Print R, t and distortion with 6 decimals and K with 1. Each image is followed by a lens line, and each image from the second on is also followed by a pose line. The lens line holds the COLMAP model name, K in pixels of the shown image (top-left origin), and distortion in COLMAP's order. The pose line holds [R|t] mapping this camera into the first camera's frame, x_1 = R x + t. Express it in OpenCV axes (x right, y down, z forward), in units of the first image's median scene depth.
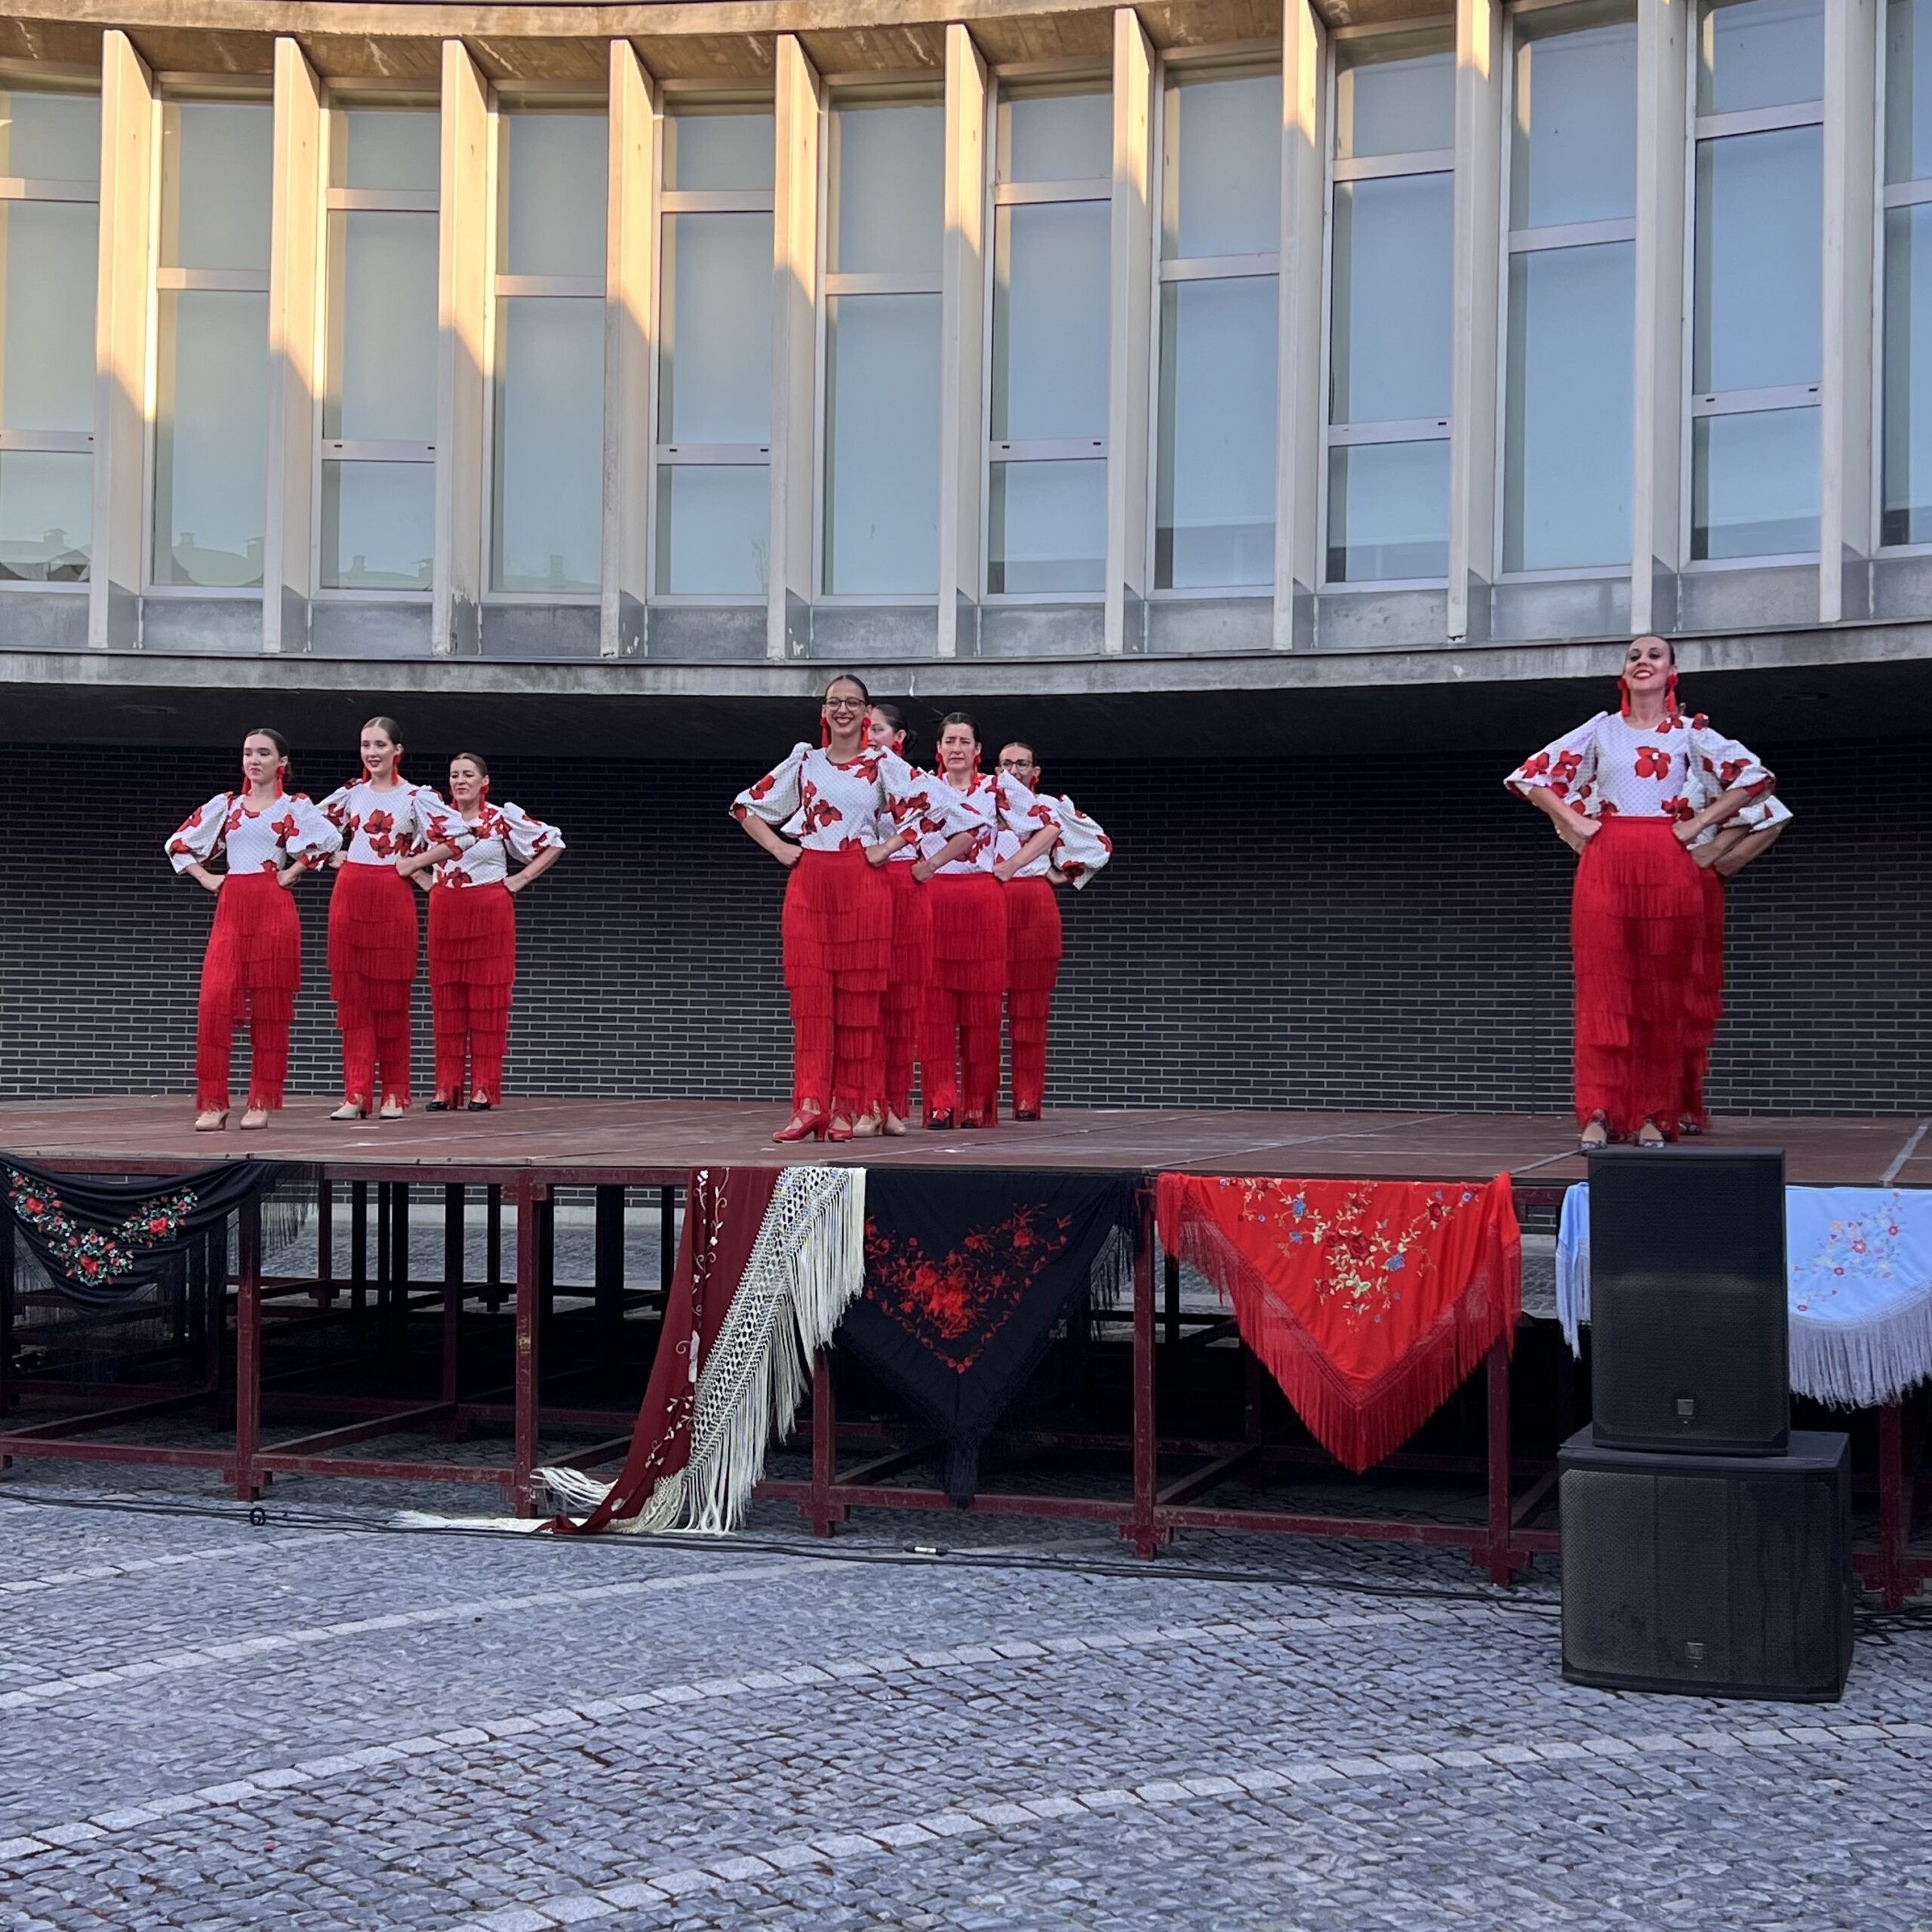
lens RADIAL K [[2774.6, 0, 975.4], [0, 2774.6, 977.3], [0, 0, 1]] dist [0.182616, -0.531906]
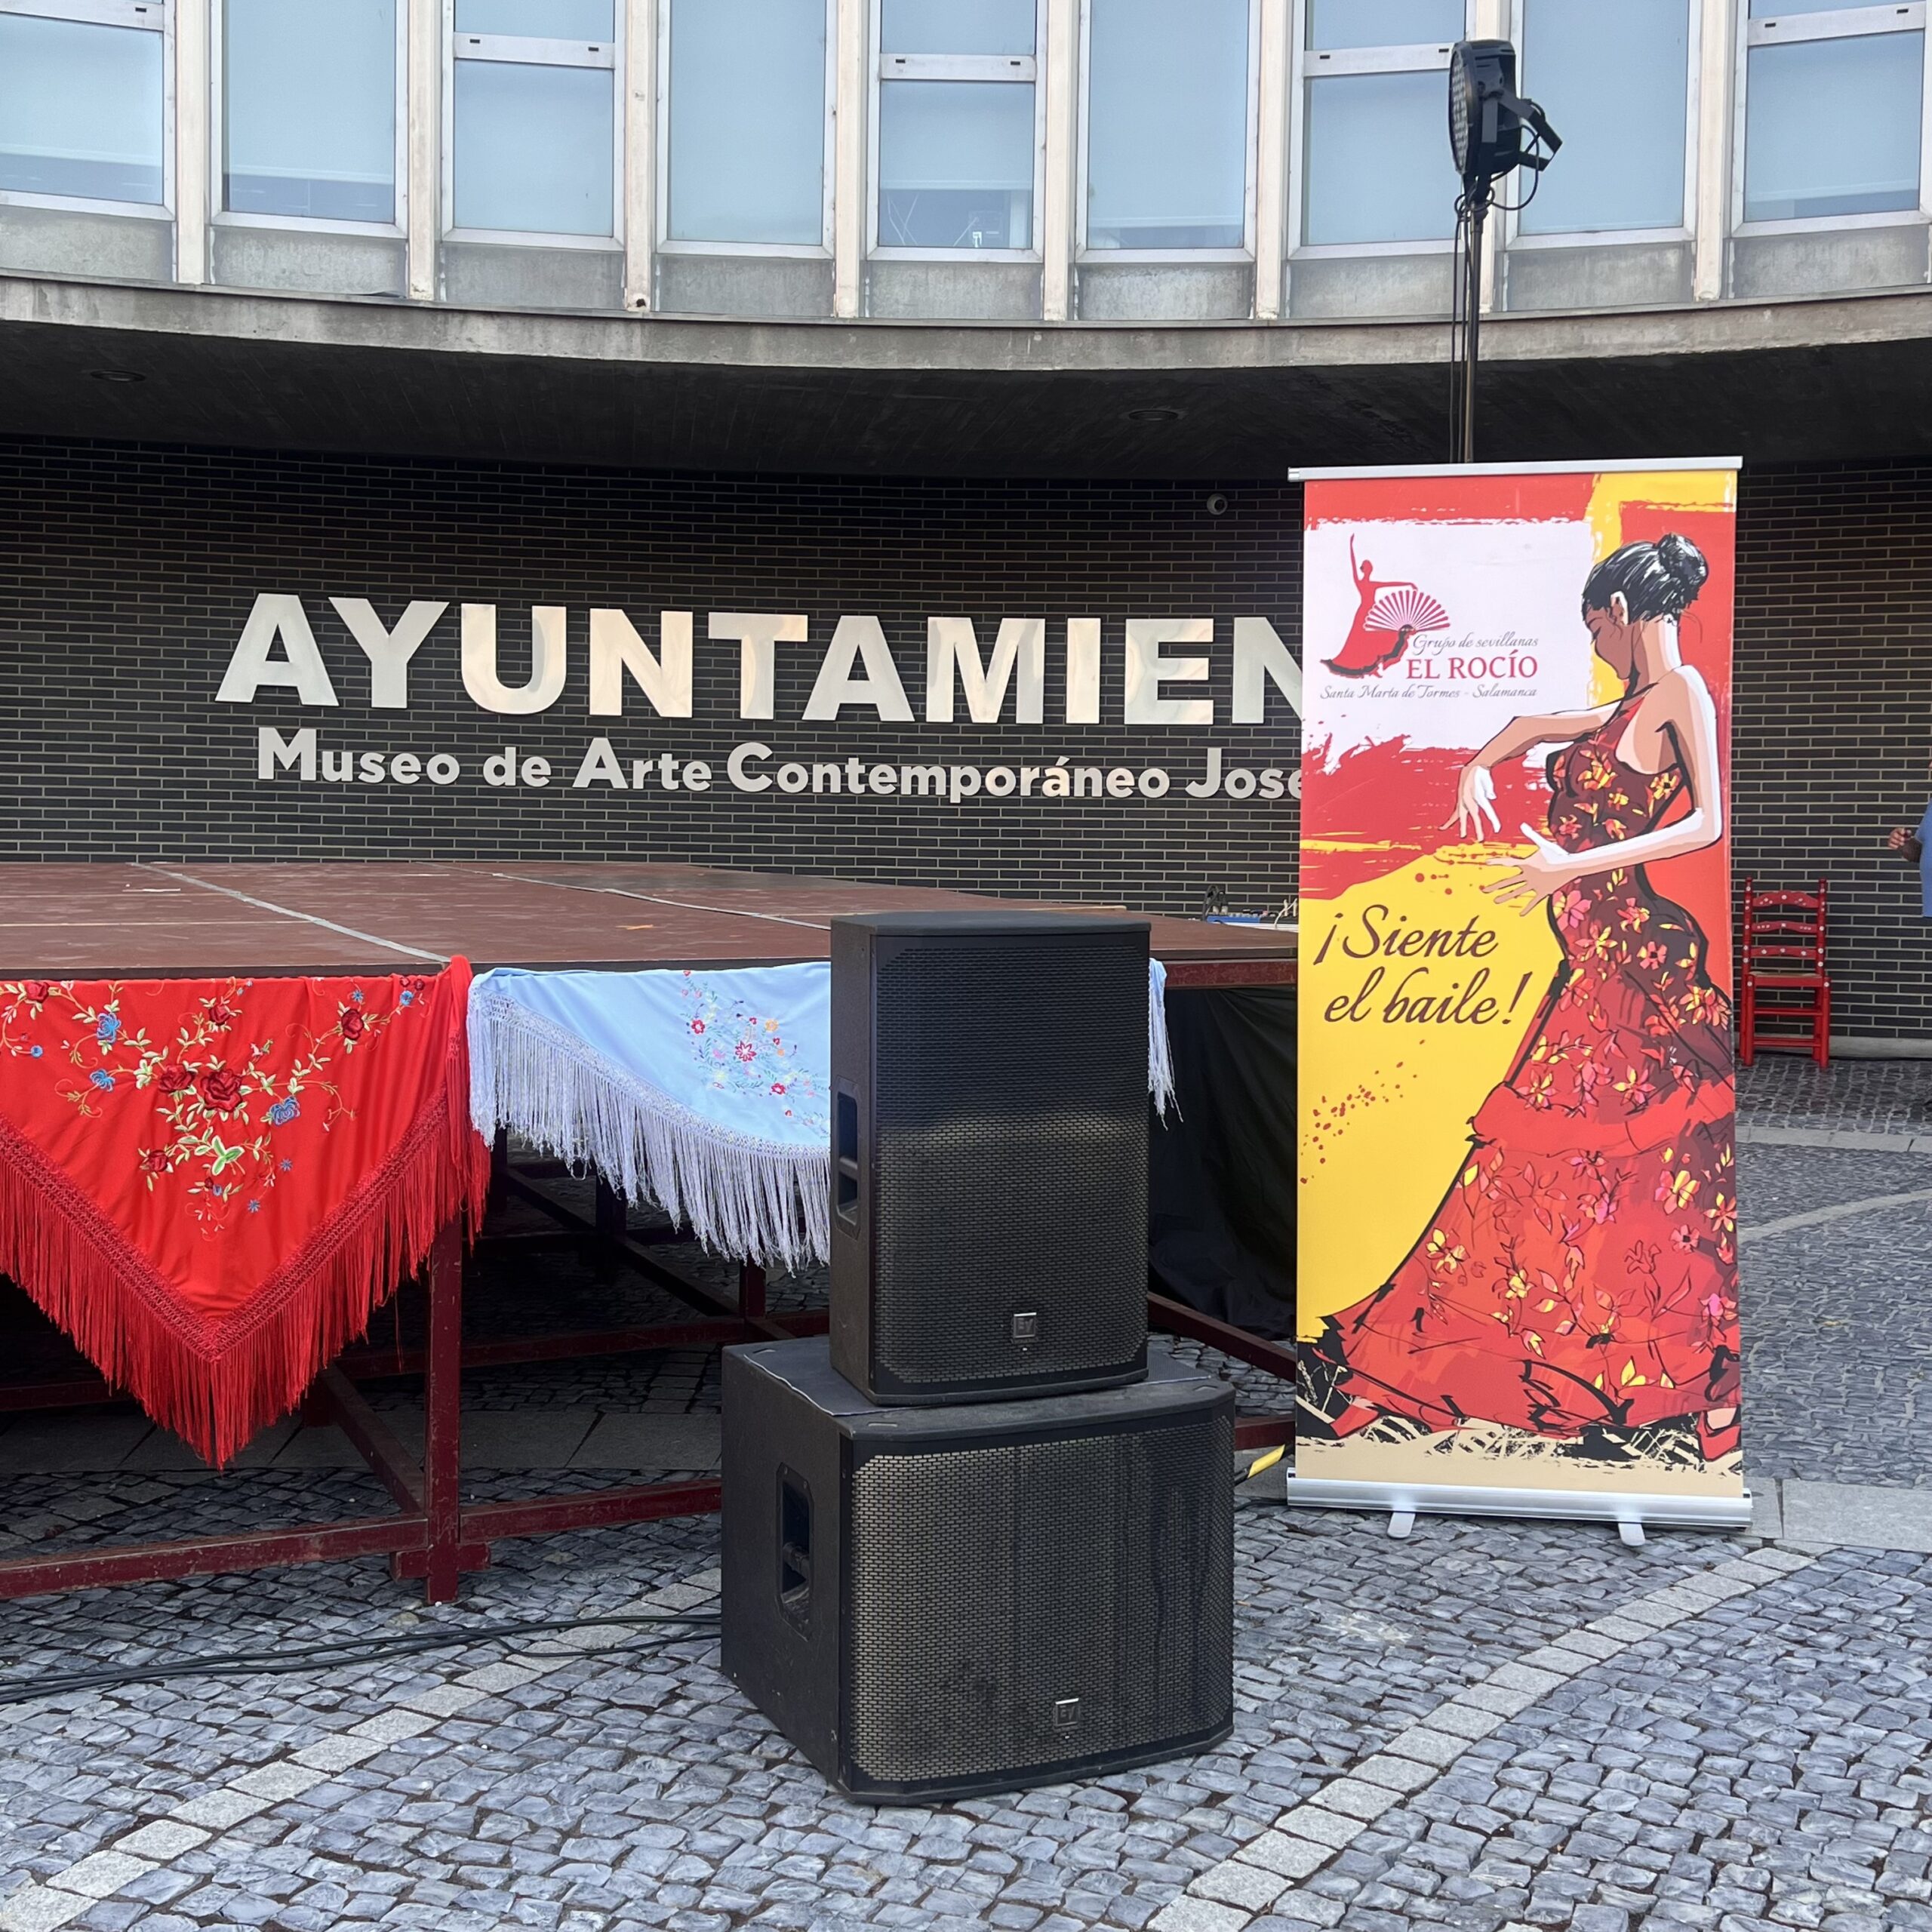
lens RADIAL K [[2421.0, 0, 995.0], [0, 2421.0, 962.3], [0, 0, 1]] dist [0.163315, -0.457576]
pose [[0.705113, -0.034813, 0.708240, -0.105613], [-0.029889, 0.996447, 0.078736, 0.023182], [-0.708465, -0.076686, 0.701567, 0.493867]]
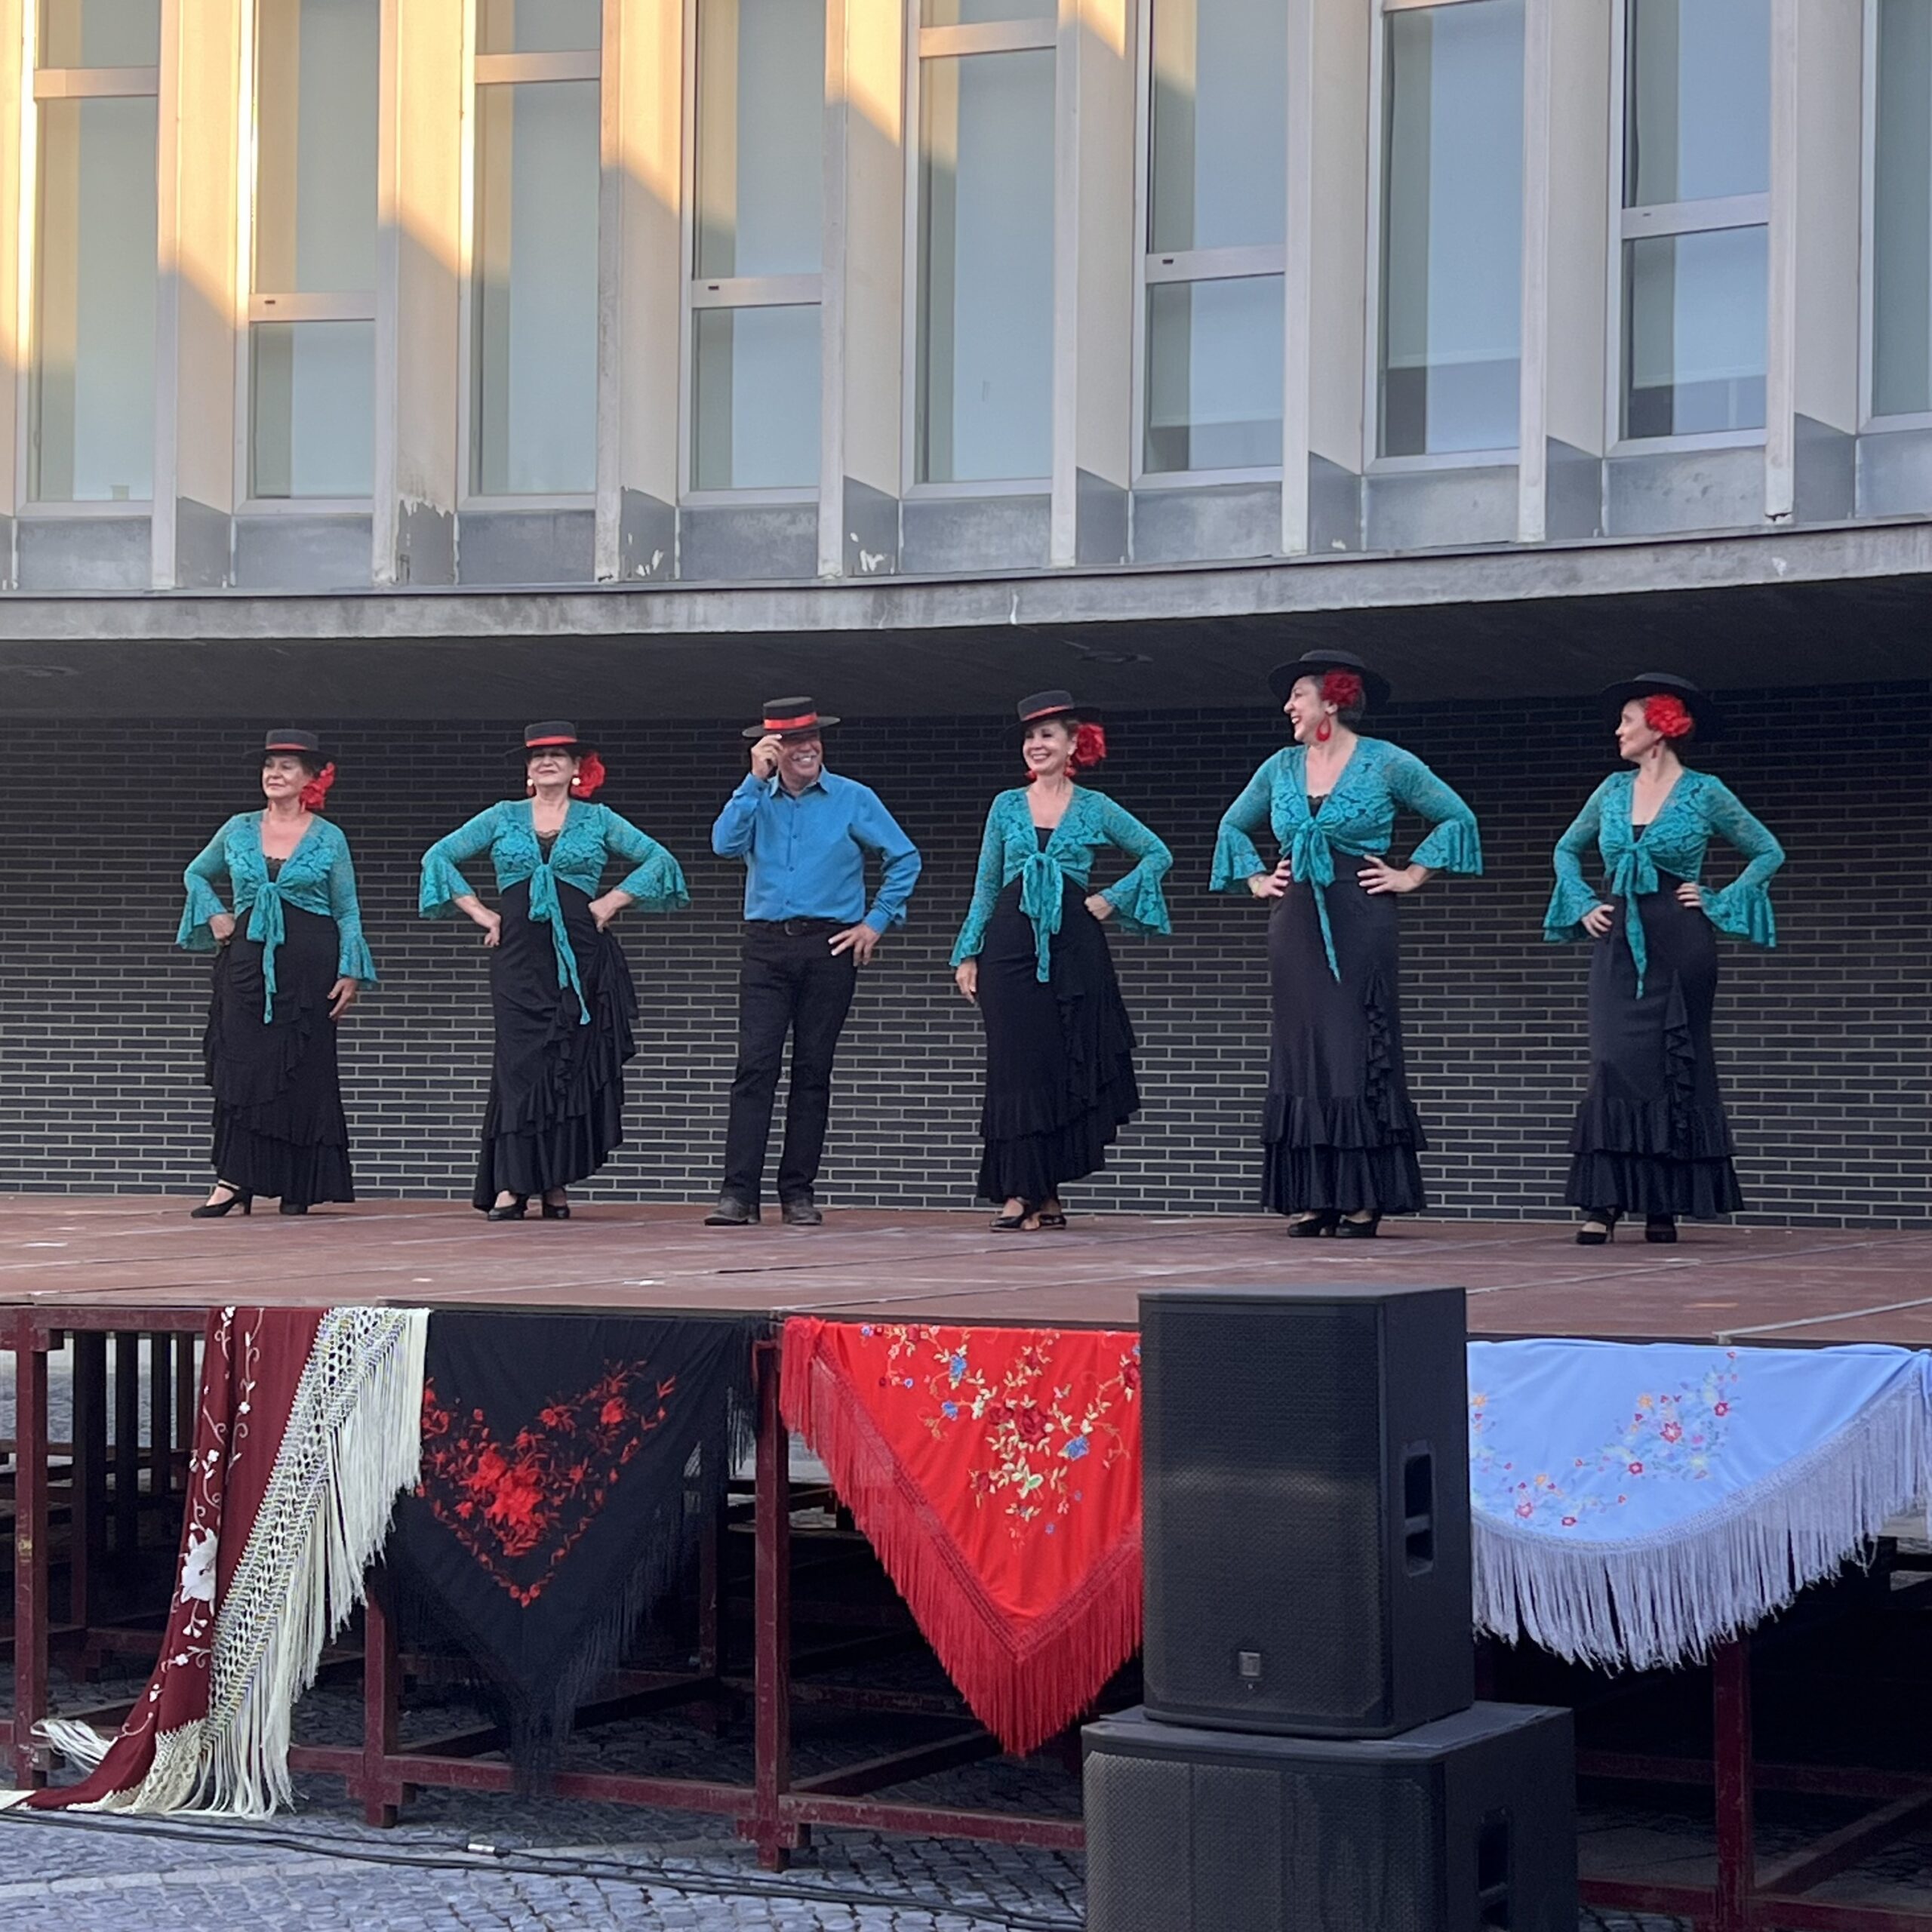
lens RADIAL K [[4007.0, 0, 948.5], [0, 4007.0, 975.0], [0, 0, 1]] dist [0.223863, -0.804575]
pose [[0.982275, -0.011161, -0.187110, 0.287378], [0.009367, 0.999901, -0.010469, -0.004851], [0.187209, 0.008531, 0.982283, 0.009839]]
